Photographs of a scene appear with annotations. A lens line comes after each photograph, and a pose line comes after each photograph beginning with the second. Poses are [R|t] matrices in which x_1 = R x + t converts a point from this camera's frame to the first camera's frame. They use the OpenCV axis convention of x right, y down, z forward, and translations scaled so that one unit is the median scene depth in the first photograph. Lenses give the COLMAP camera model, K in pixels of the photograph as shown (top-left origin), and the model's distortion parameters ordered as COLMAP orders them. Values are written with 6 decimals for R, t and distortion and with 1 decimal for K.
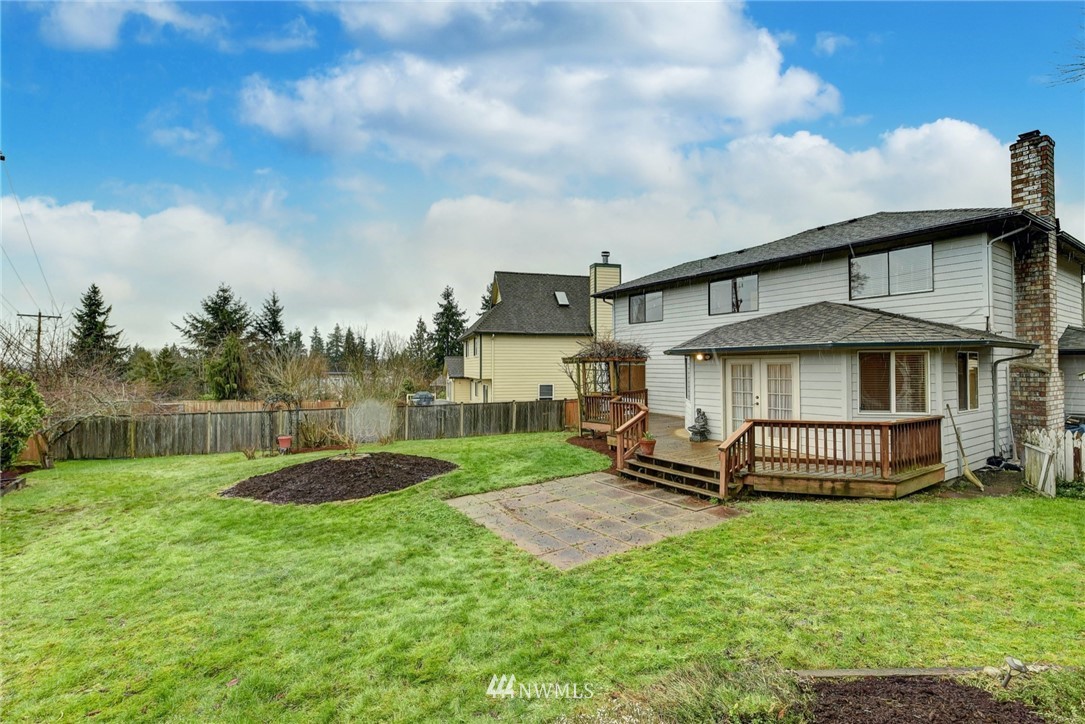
lens RADIAL K [[469.5, 0, 541.9], [0, 469.5, 361.5], [0, 0, 1]] dist [0.010792, -0.000253]
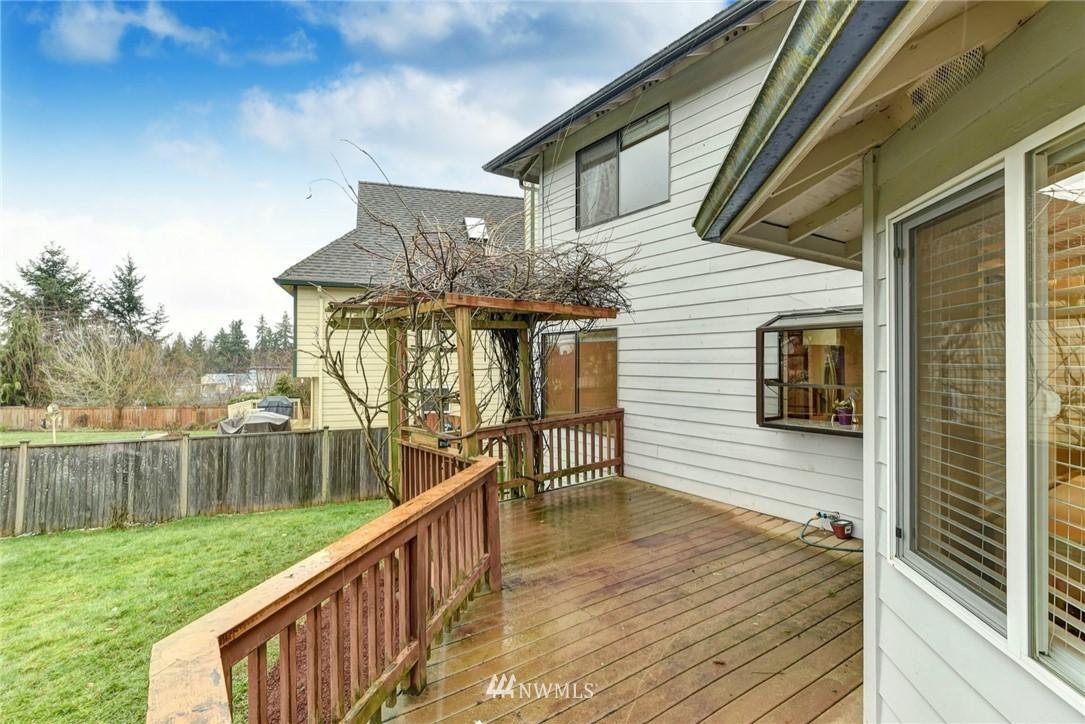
lens RADIAL K [[516.2, 0, 541.1], [0, 516.2, 361.9], [0, 0, 1]] dist [-0.001222, -0.000140]
pose [[0.999295, 0.002583, 0.037455, 0.045160], [-0.003026, 0.999926, 0.011790, 0.005831], [-0.037421, -0.011895, 0.999229, 0.188218]]
